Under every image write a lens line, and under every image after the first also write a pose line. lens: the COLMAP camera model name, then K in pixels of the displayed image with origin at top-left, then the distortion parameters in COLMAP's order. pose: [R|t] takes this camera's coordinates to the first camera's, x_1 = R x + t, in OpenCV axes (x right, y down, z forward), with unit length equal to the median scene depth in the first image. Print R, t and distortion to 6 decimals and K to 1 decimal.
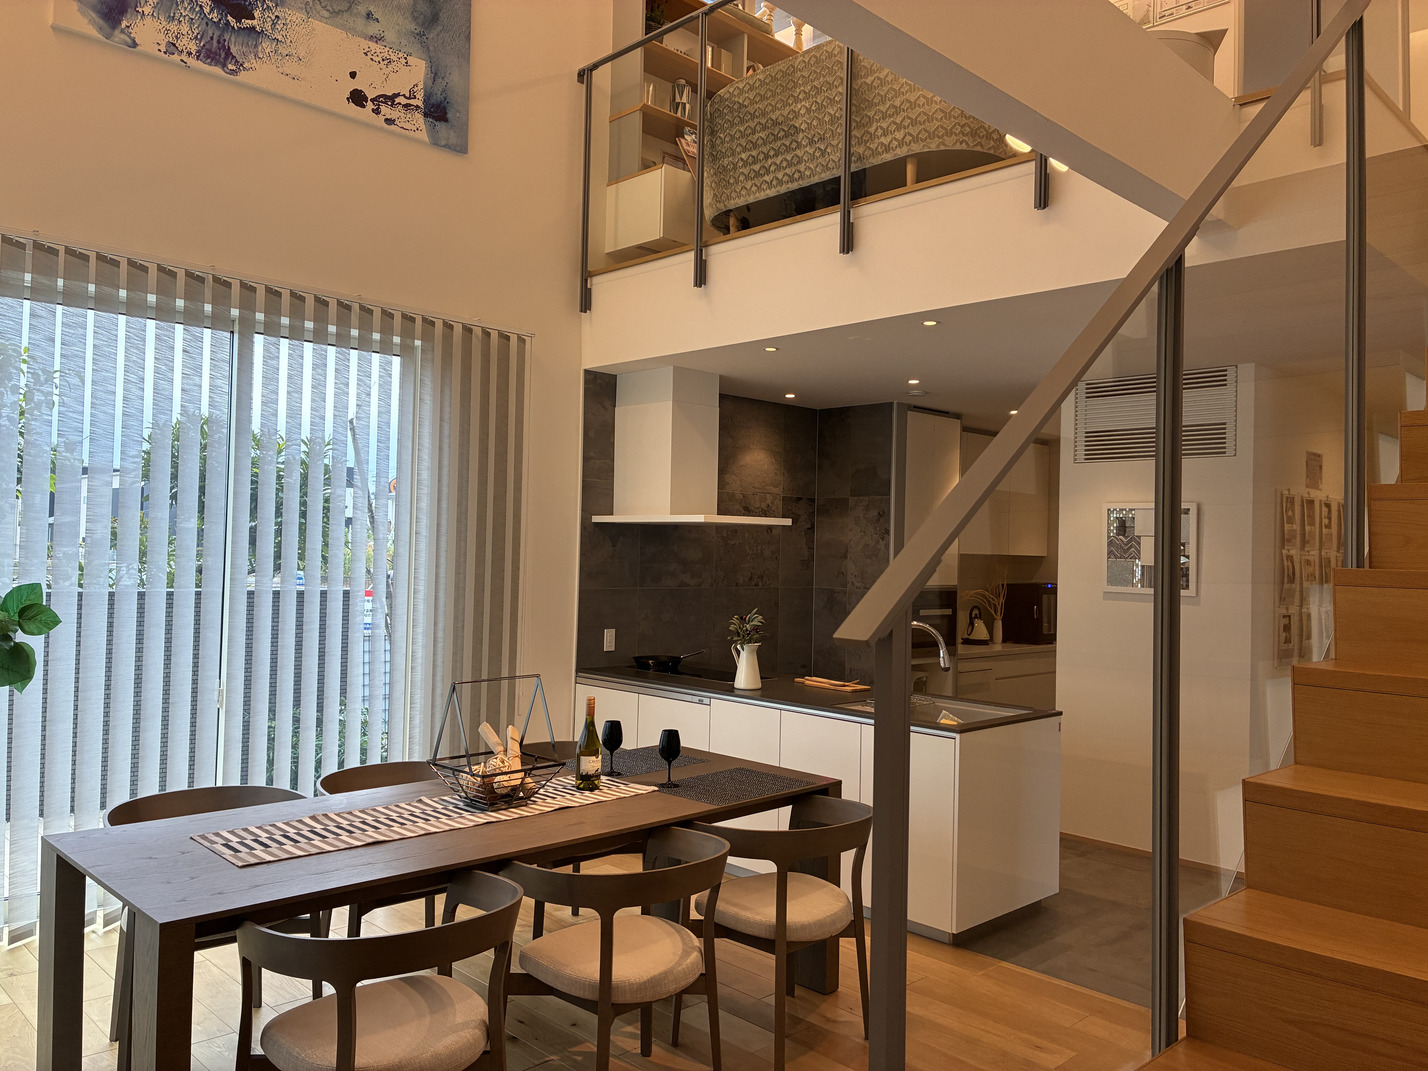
lens RADIAL K [[1083.6, 0, 714.0], [0, 1083.6, 535.5], [0, 0, 1]] dist [0.087414, -0.111114]
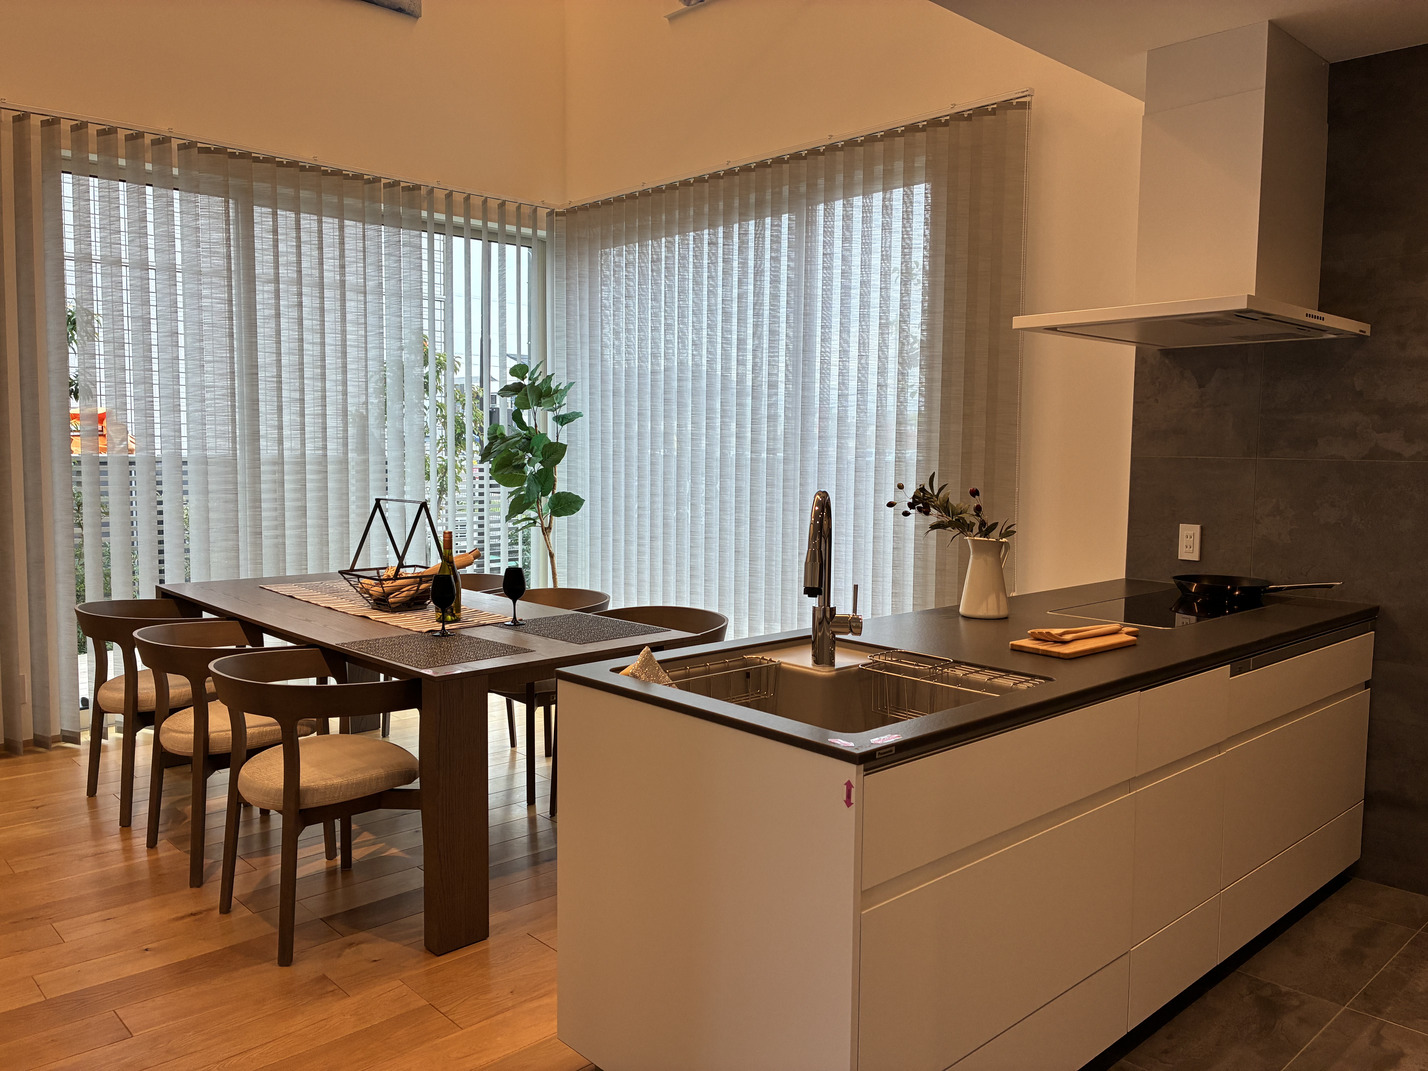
lens RADIAL K [[1083.6, 0, 714.0], [0, 1083.6, 535.5], [0, 0, 1]] dist [0.087414, -0.111114]
pose [[-0.006719, 0.074908, -0.997168, 0.513988], [0.019319, 0.997014, 0.074766, 0.040968], [0.999791, -0.018762, -0.008147, 0.735302]]
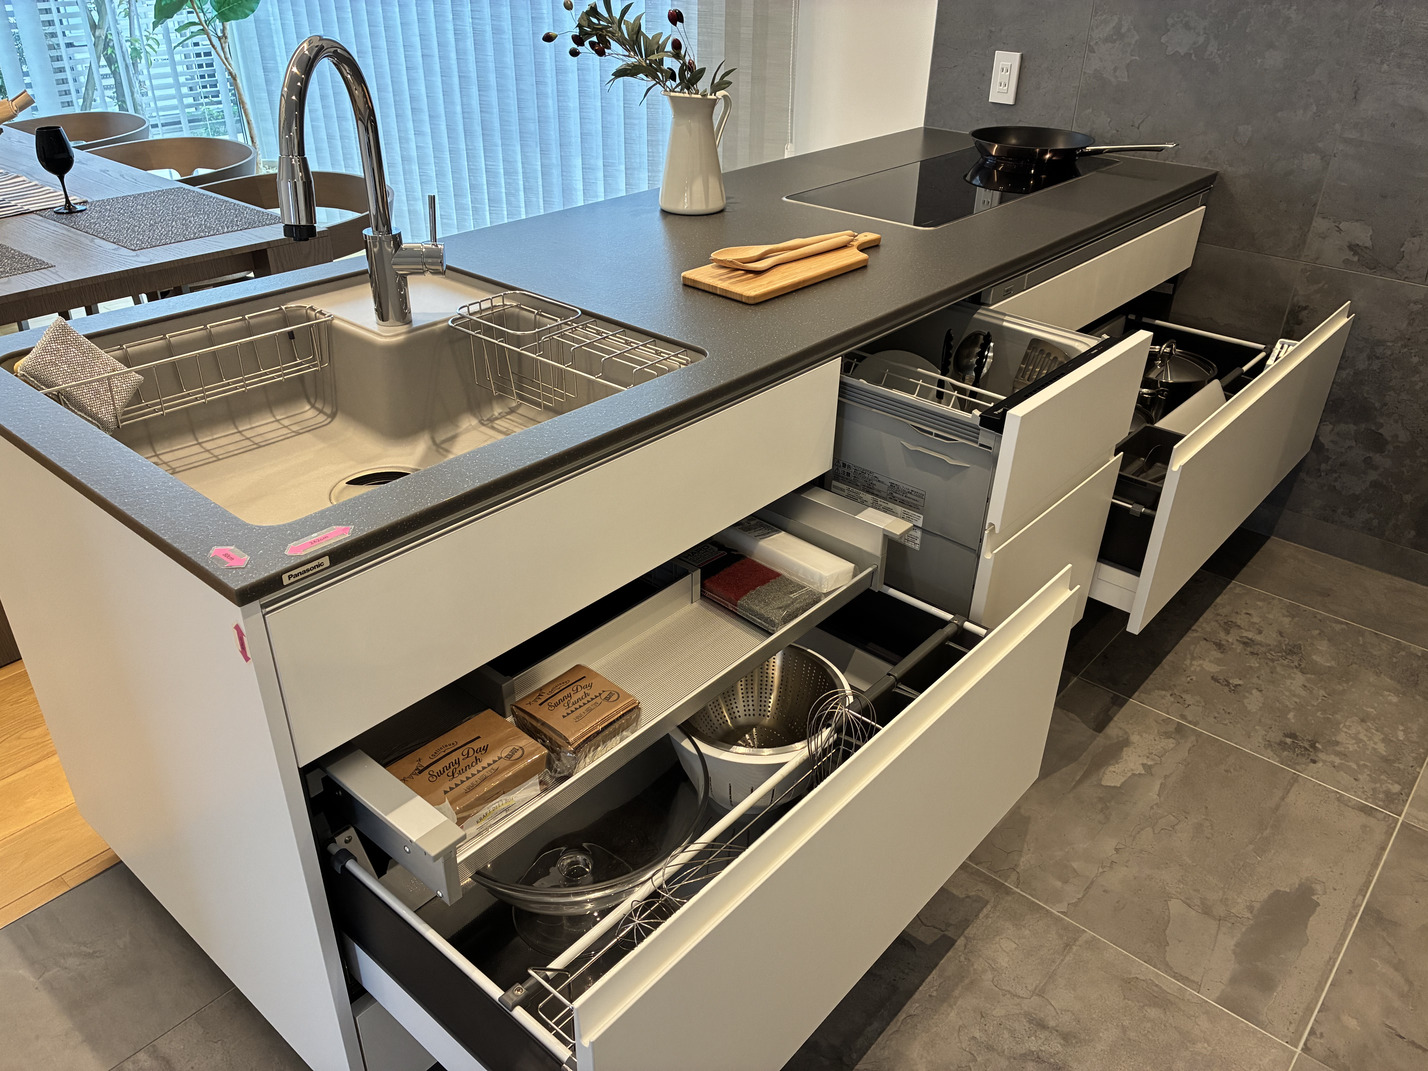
lens RADIAL K [[1095.0, 0, 730.2], [0, 1095.0, 534.0], [0, 0, 1]] dist [0.004875, 0.005660]
pose [[0.106903, 0.492792, -0.863556, 0.383802], [0.011279, 0.867876, 0.496653, 0.032062], [0.994205, -0.062834, 0.087221, 0.826997]]
